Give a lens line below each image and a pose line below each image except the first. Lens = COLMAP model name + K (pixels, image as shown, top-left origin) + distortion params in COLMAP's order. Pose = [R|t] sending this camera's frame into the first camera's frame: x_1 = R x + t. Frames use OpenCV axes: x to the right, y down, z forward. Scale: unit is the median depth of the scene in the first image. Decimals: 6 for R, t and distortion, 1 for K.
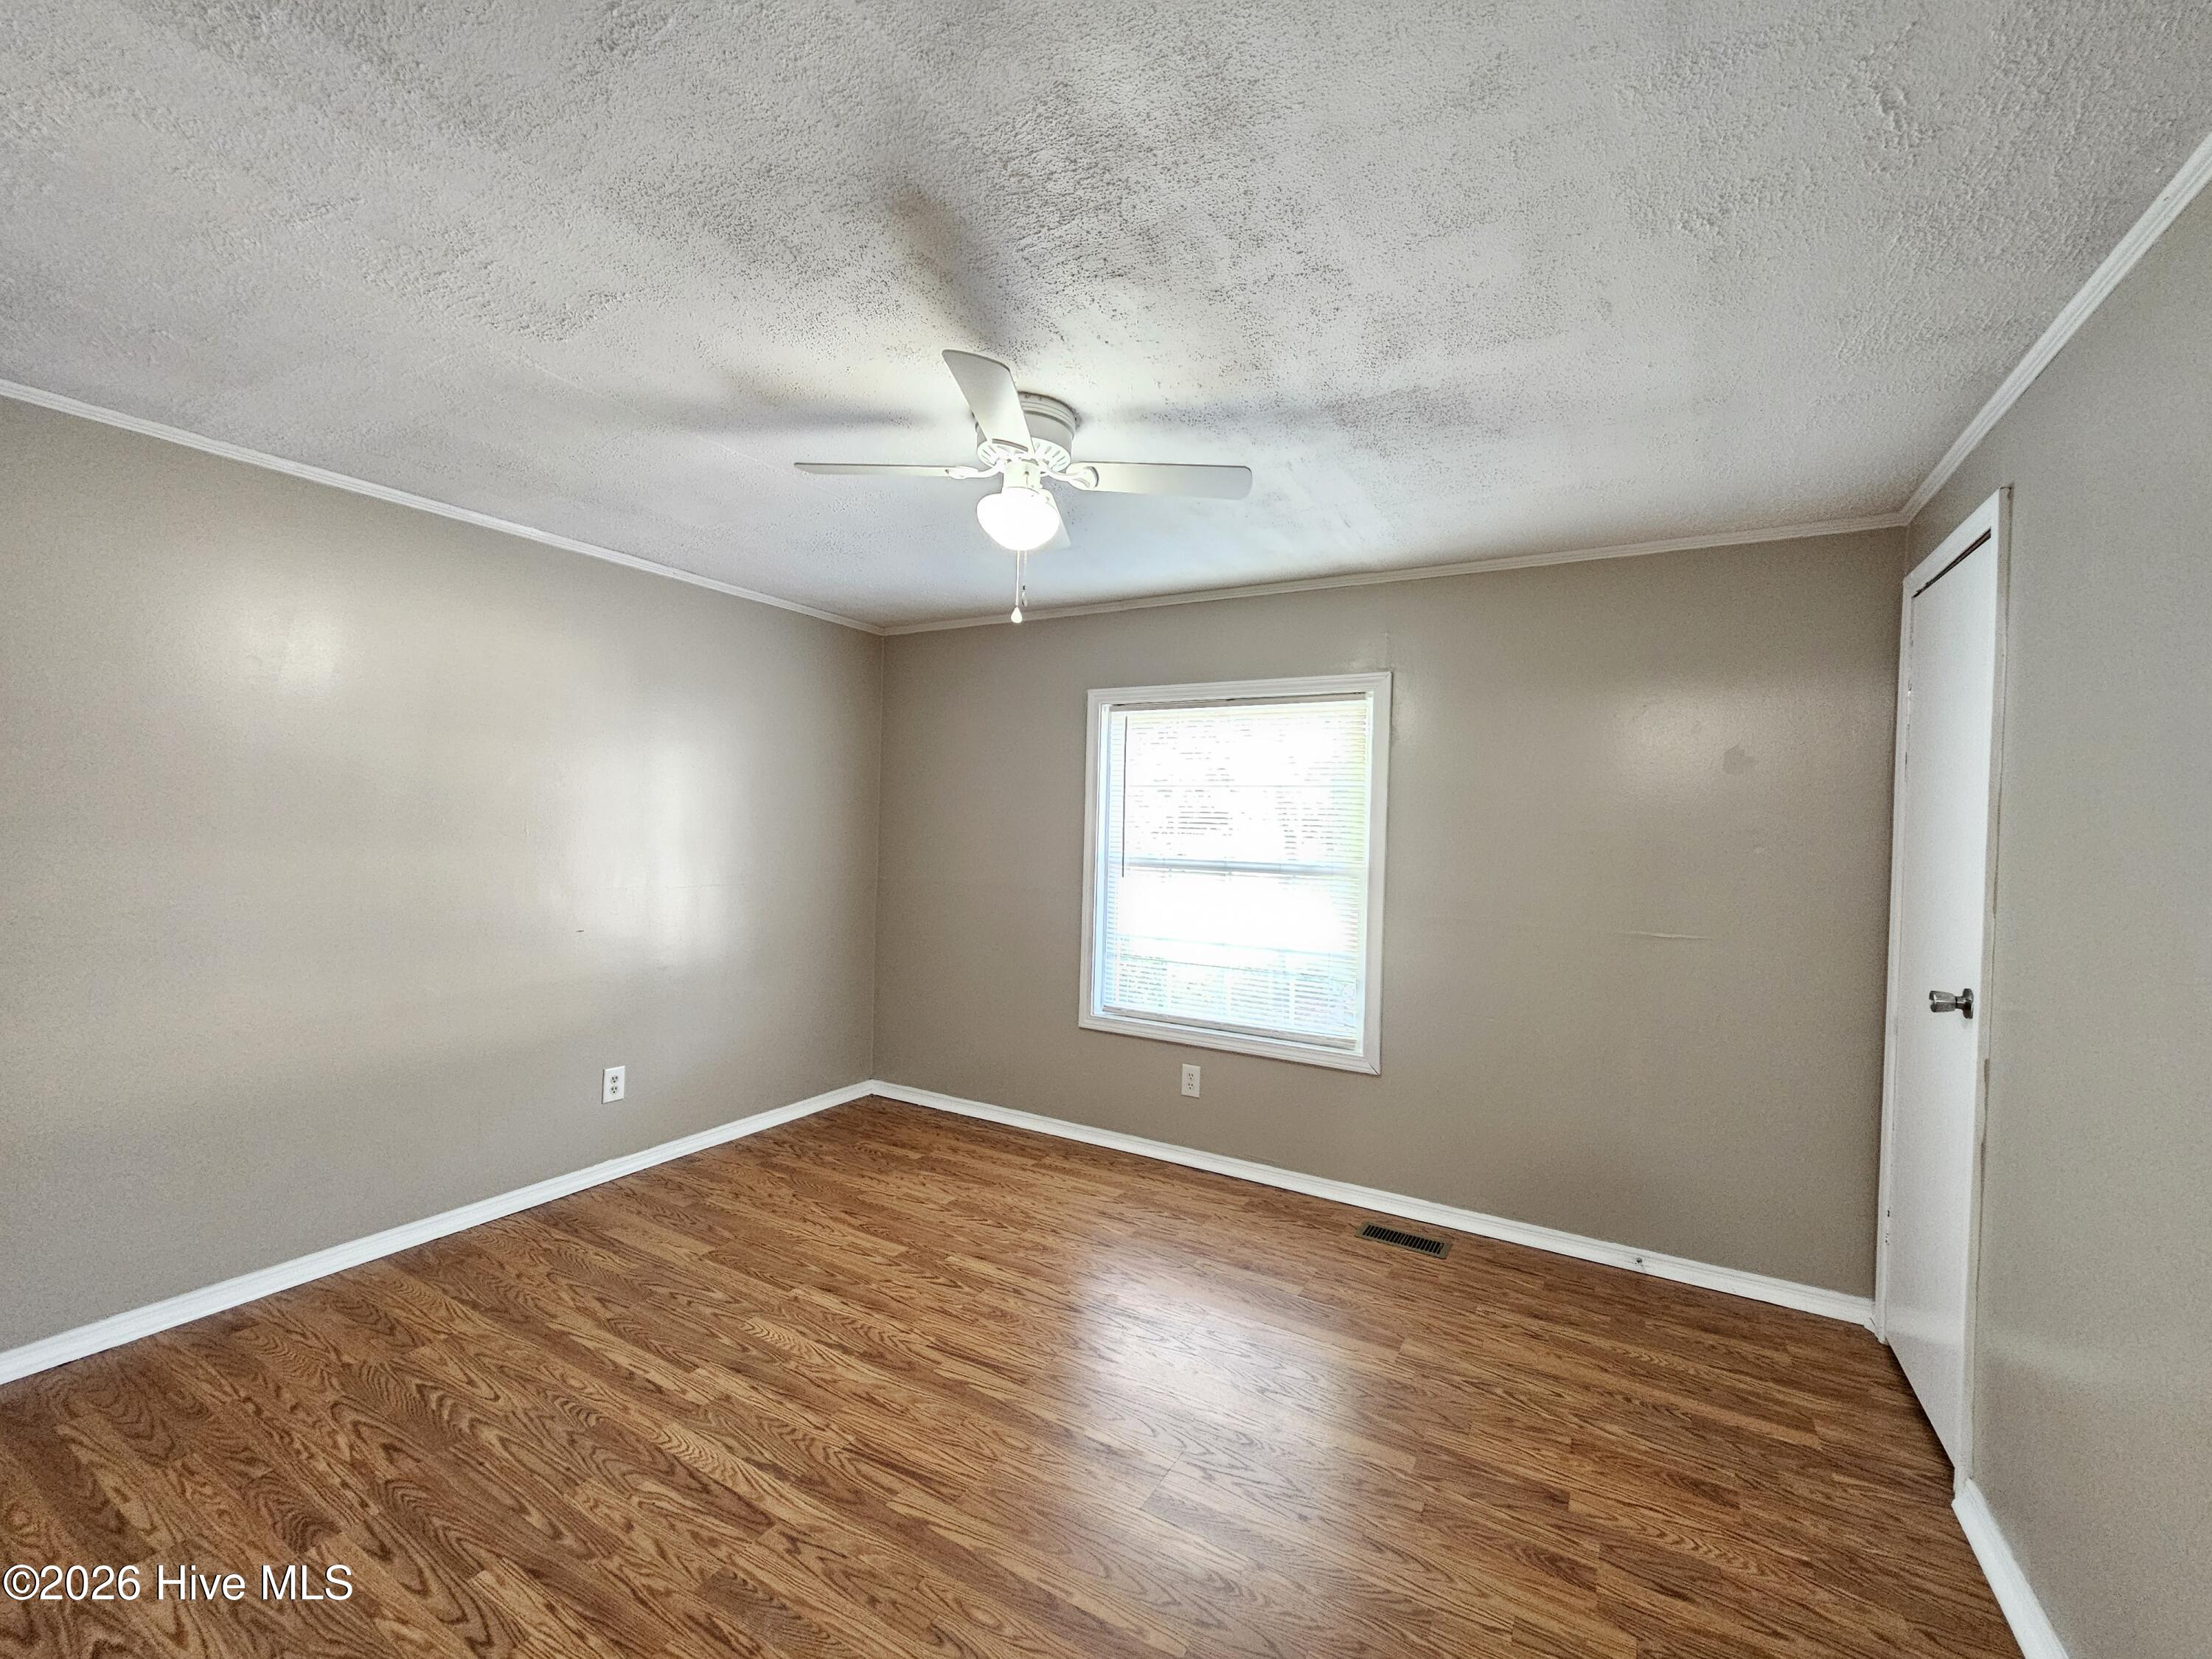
lens RADIAL K [[901.6, 0, 1109.4], [0, 901.6, 843.6], [0, 0, 1]] dist [0.012356, -0.000327]
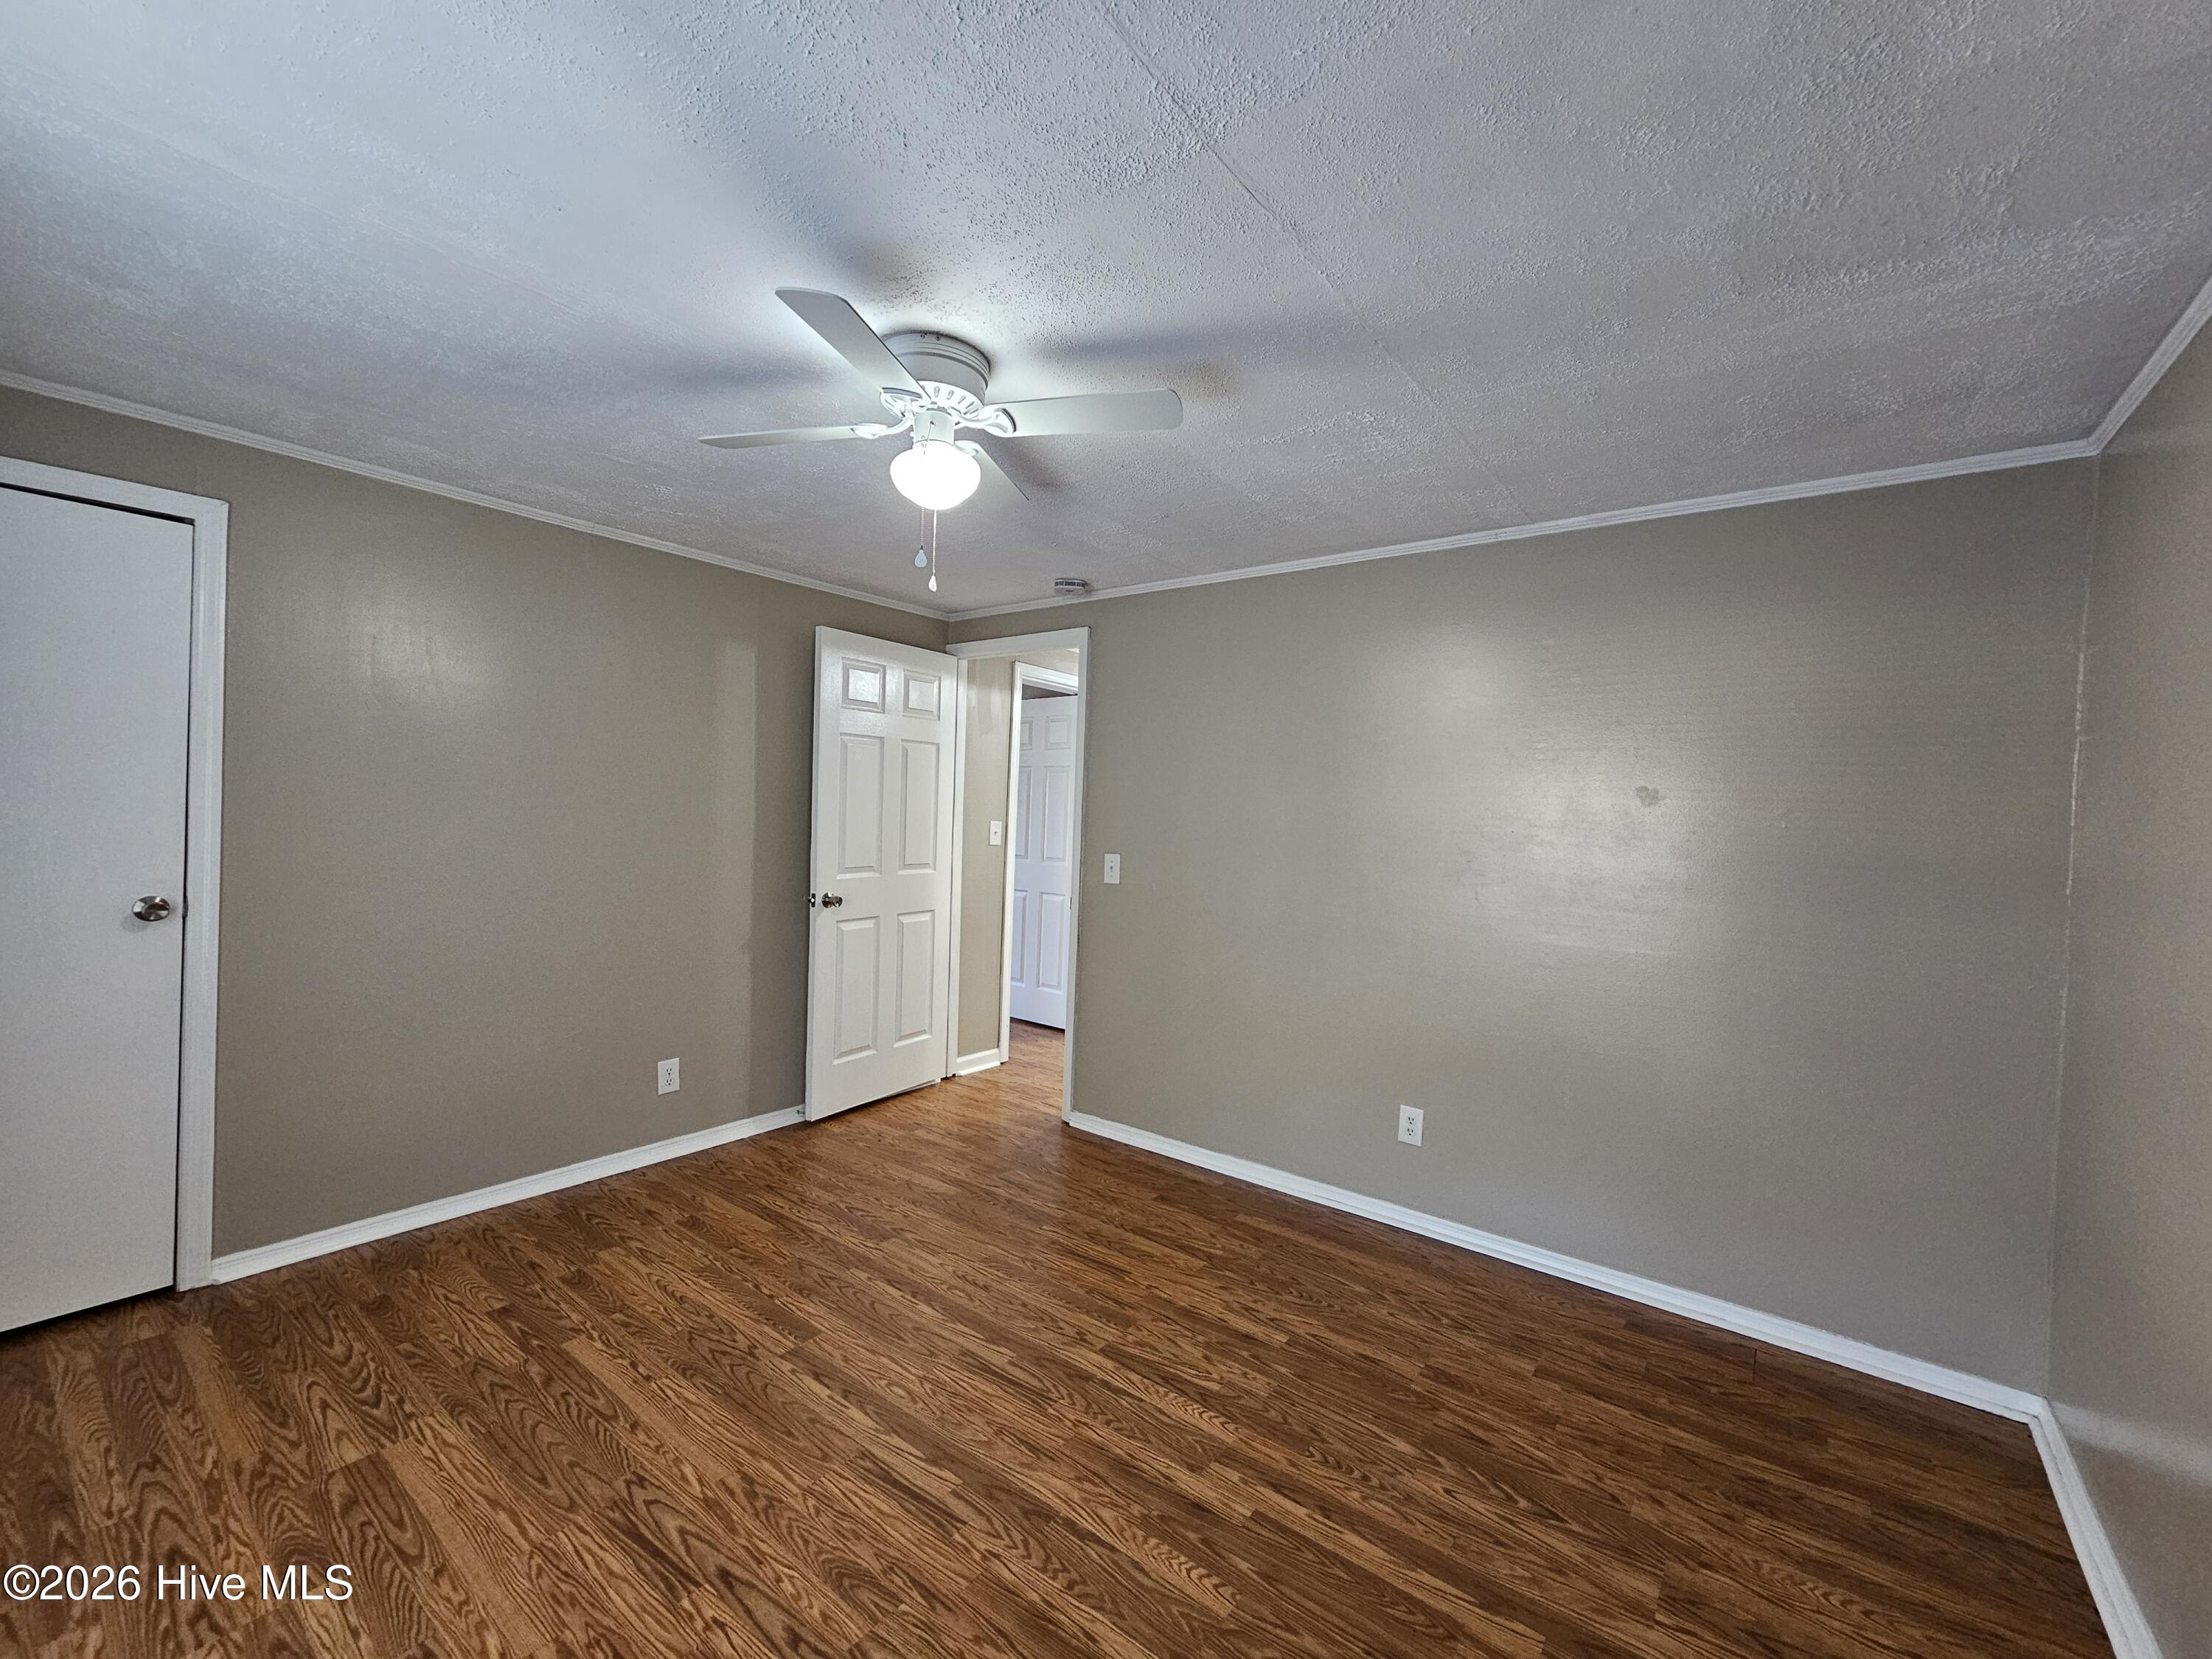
lens RADIAL K [[895.9, 0, 1105.7], [0, 895.9, 868.5], [0, 0, 1]] dist [0.001379, 0.000806]
pose [[-0.988816, -0.069945, 0.131722, -0.425961], [-0.059022, 0.994624, 0.085084, -0.048417], [-0.136965, 0.076358, -0.987628, 1.900943]]
